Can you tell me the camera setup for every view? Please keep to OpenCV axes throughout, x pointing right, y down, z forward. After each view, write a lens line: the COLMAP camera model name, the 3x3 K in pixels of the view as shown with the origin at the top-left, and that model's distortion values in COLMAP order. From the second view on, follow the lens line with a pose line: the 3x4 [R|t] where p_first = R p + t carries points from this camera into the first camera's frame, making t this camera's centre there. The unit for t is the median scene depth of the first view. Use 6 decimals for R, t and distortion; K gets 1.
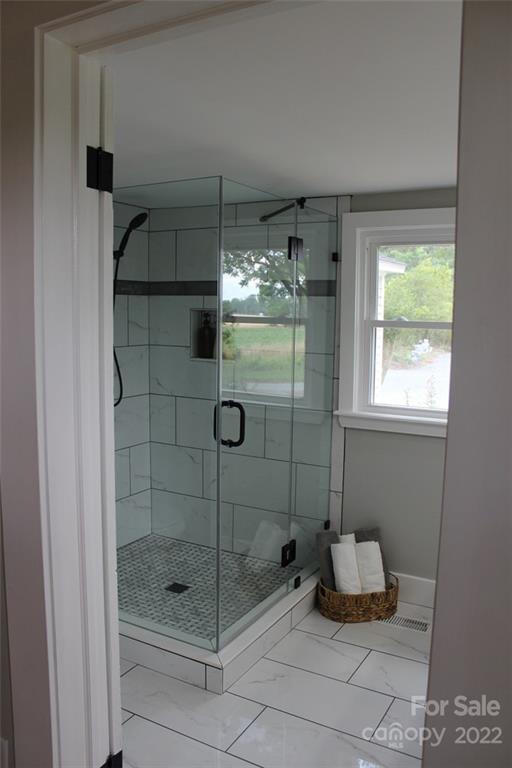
lens RADIAL K [[640.7, 0, 257.3], [0, 640.7, 381.2], [0, 0, 1]] dist [-0.153368, 0.119337]
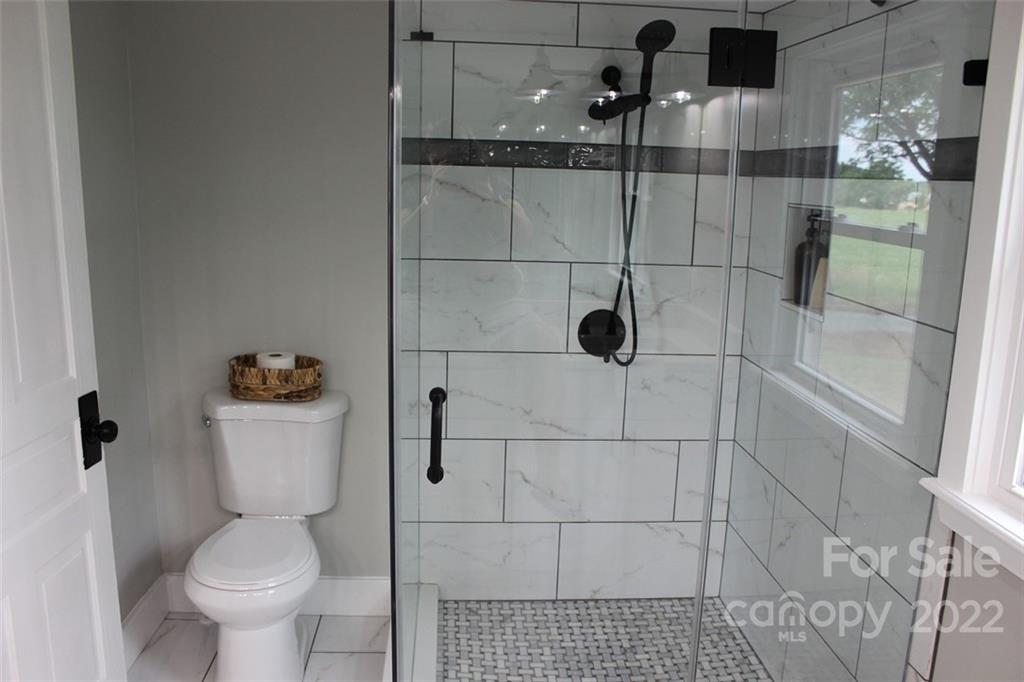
lens RADIAL K [[854.3, 0, 512.9], [0, 854.3, 347.3], [0, 0, 1]] dist [-0.153368, 0.119337]
pose [[0.558885, 0.166972, -0.812261, 0.346562], [-0.120601, 0.985470, 0.119597, -0.056785], [0.820428, 0.031119, 0.570902, 0.467349]]
